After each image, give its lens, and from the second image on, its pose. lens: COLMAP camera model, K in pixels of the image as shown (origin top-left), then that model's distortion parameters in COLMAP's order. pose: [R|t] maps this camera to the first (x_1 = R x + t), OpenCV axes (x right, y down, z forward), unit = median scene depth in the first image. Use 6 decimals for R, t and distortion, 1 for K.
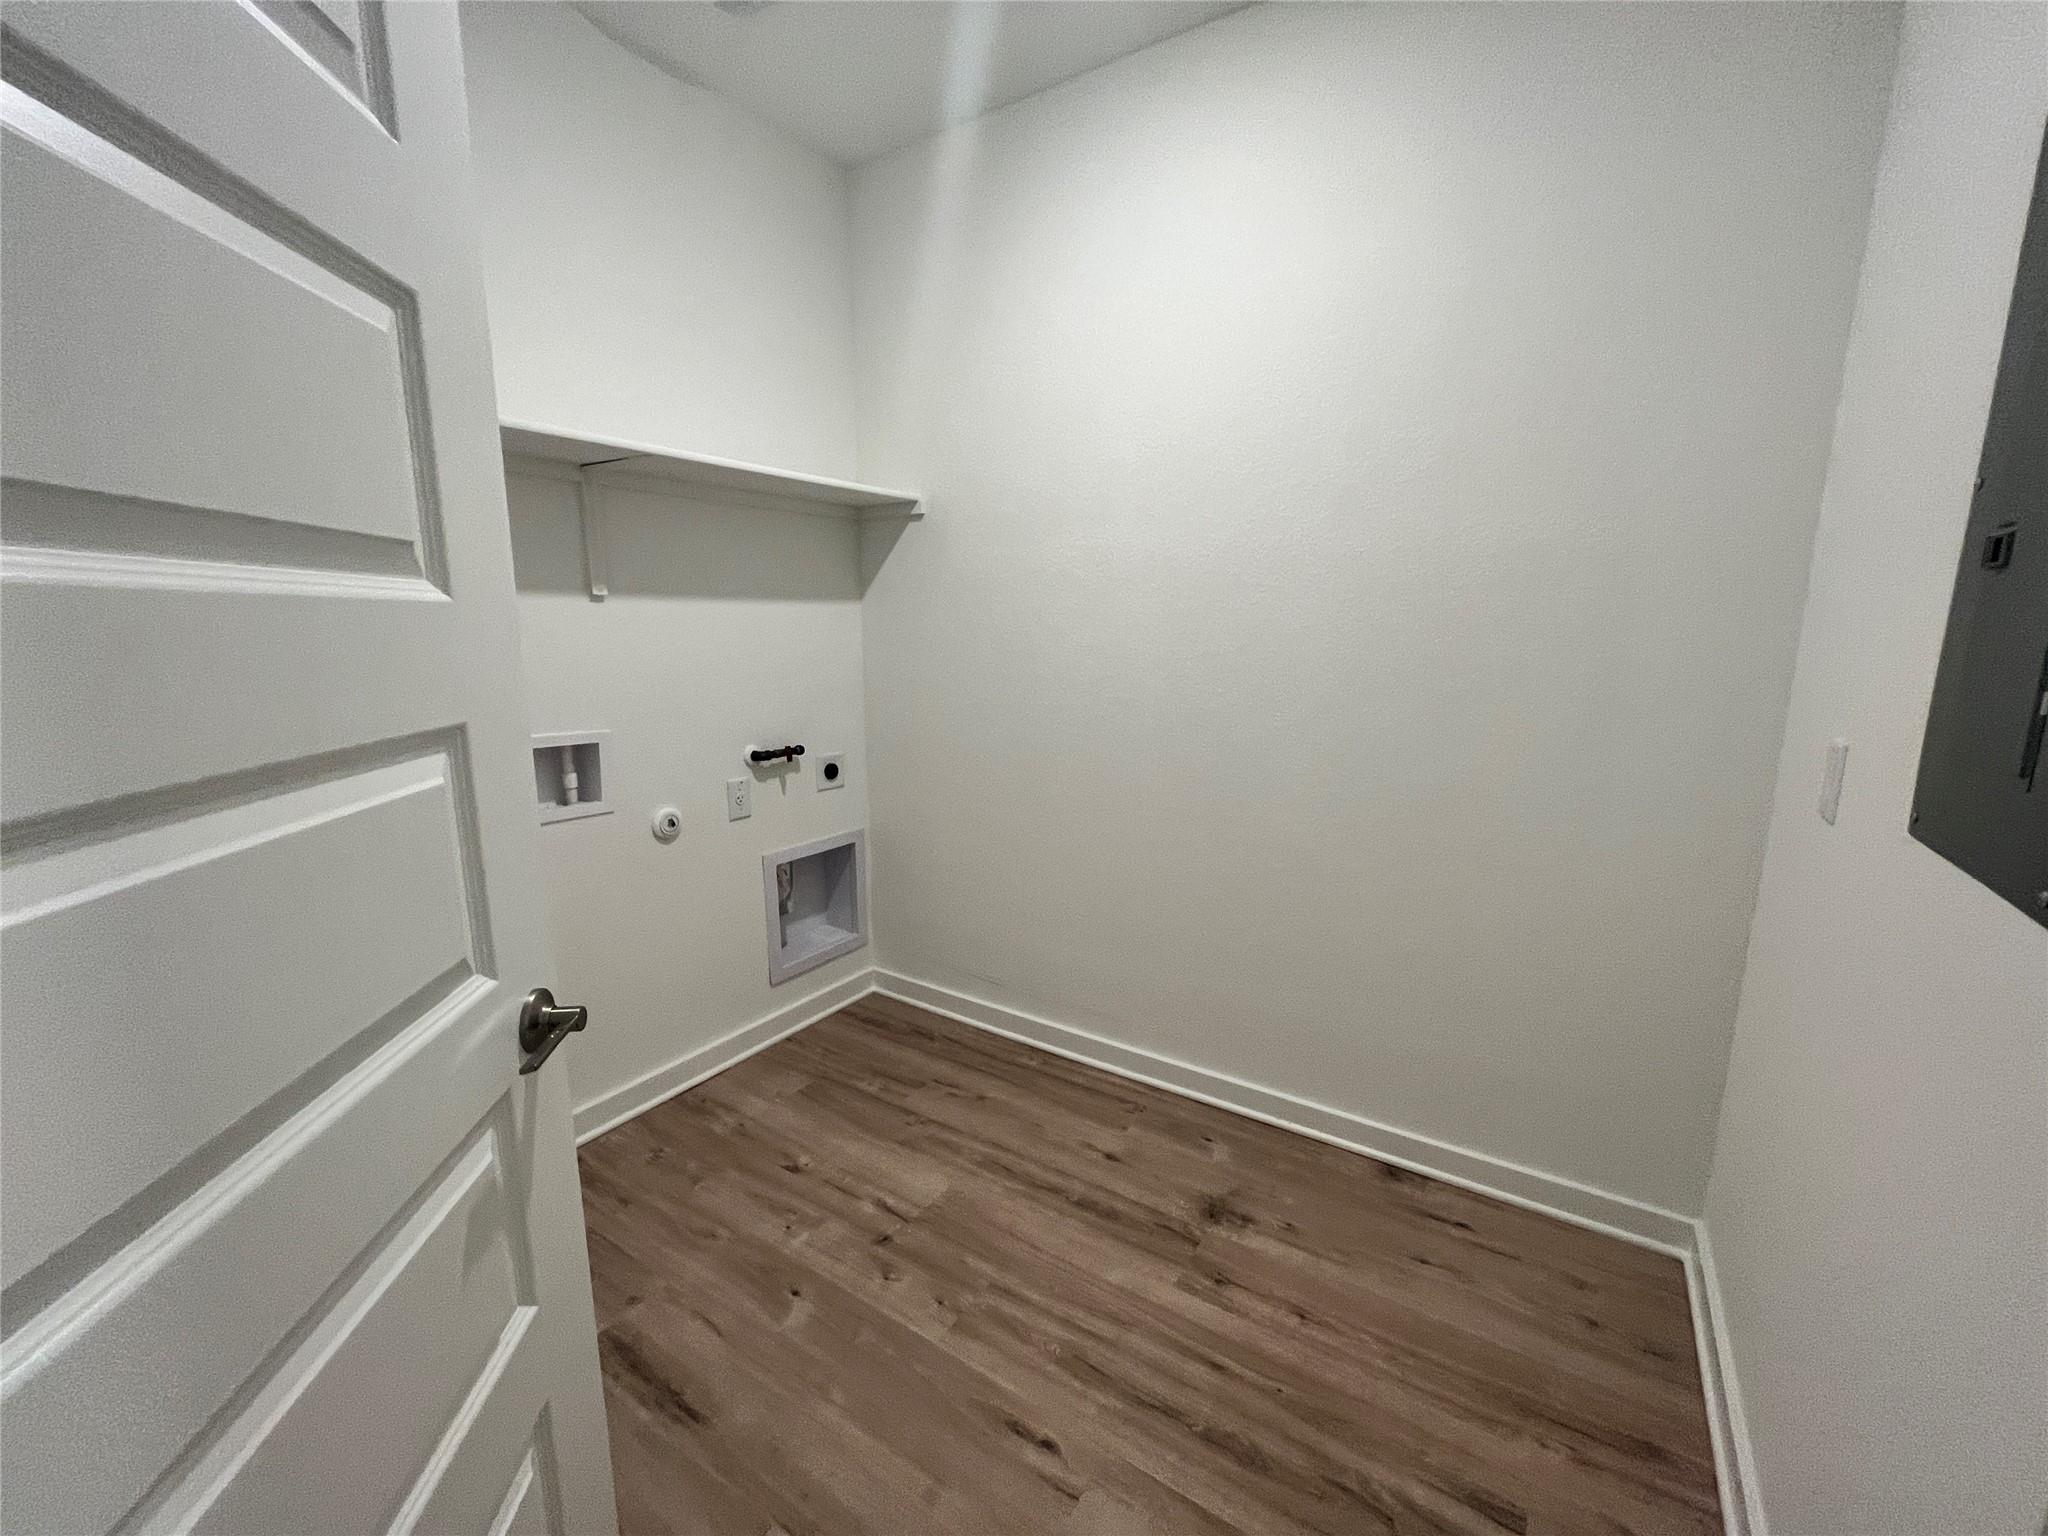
lens RADIAL K [[828.4, 0, 1037.2], [0, 828.4, 772.0], [0, 0, 1]] dist [-0.004553, 0.000096]
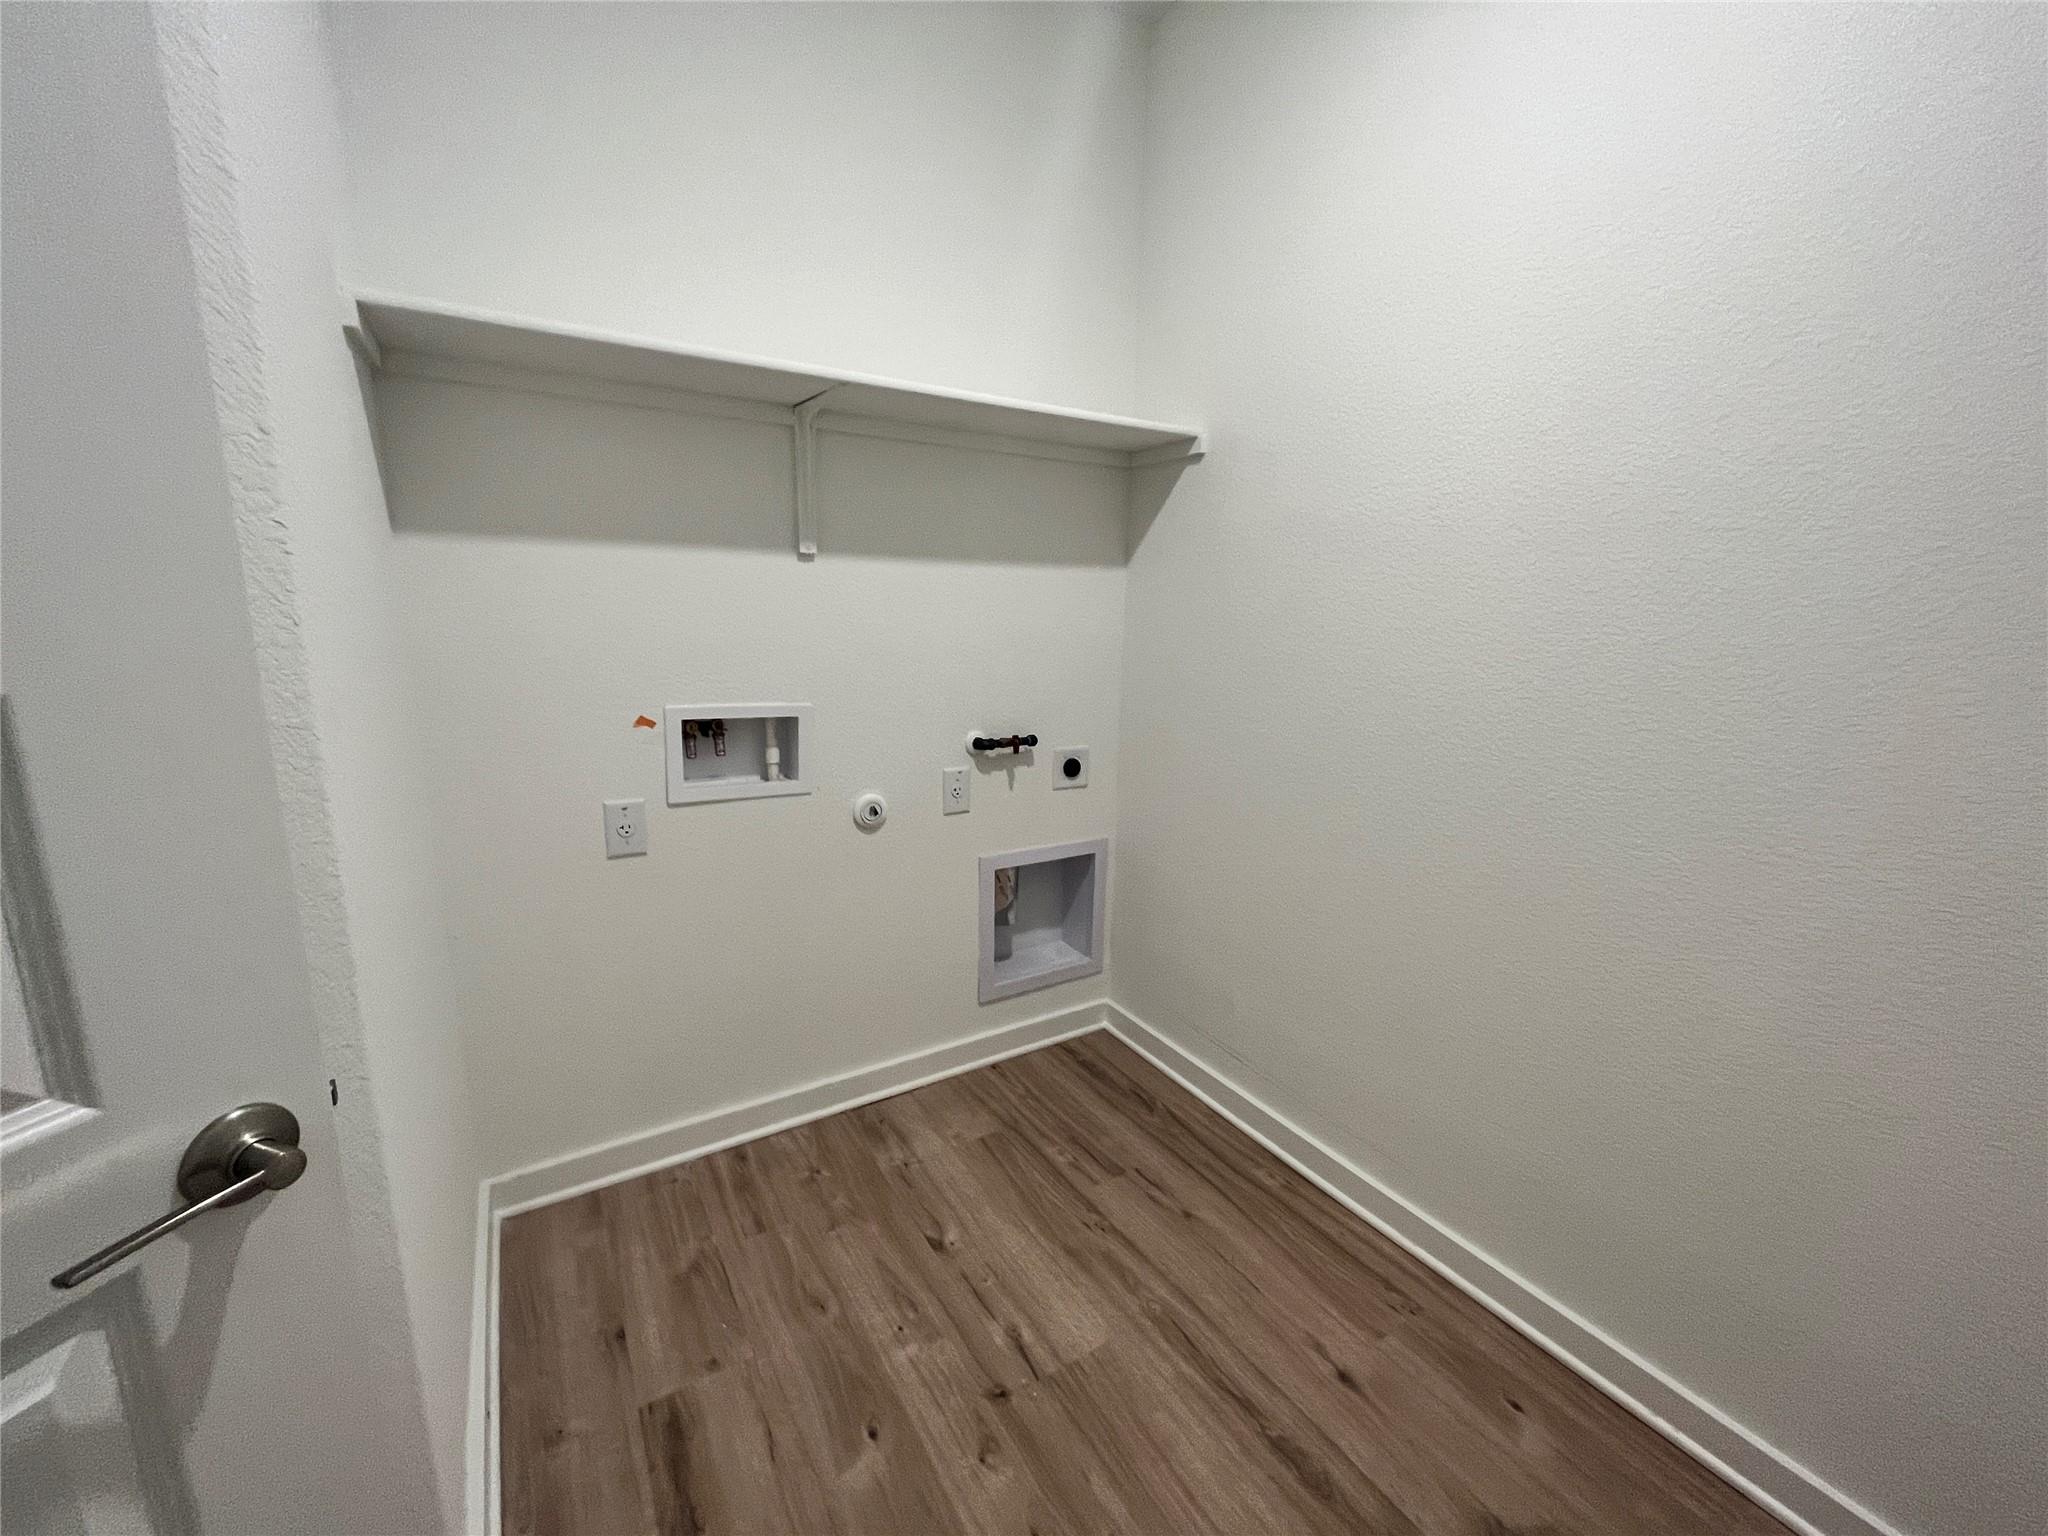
lens RADIAL K [[828.4, 0, 1027.5], [0, 828.4, 774.5], [0, 0, 1]] dist [-0.004553, 0.000096]
pose [[0.904639, 0.102926, -0.413564, 0.077196], [-0.093565, 0.994689, 0.042886, -0.032683], [0.415782, -0.000101, 0.909464, 0.258248]]
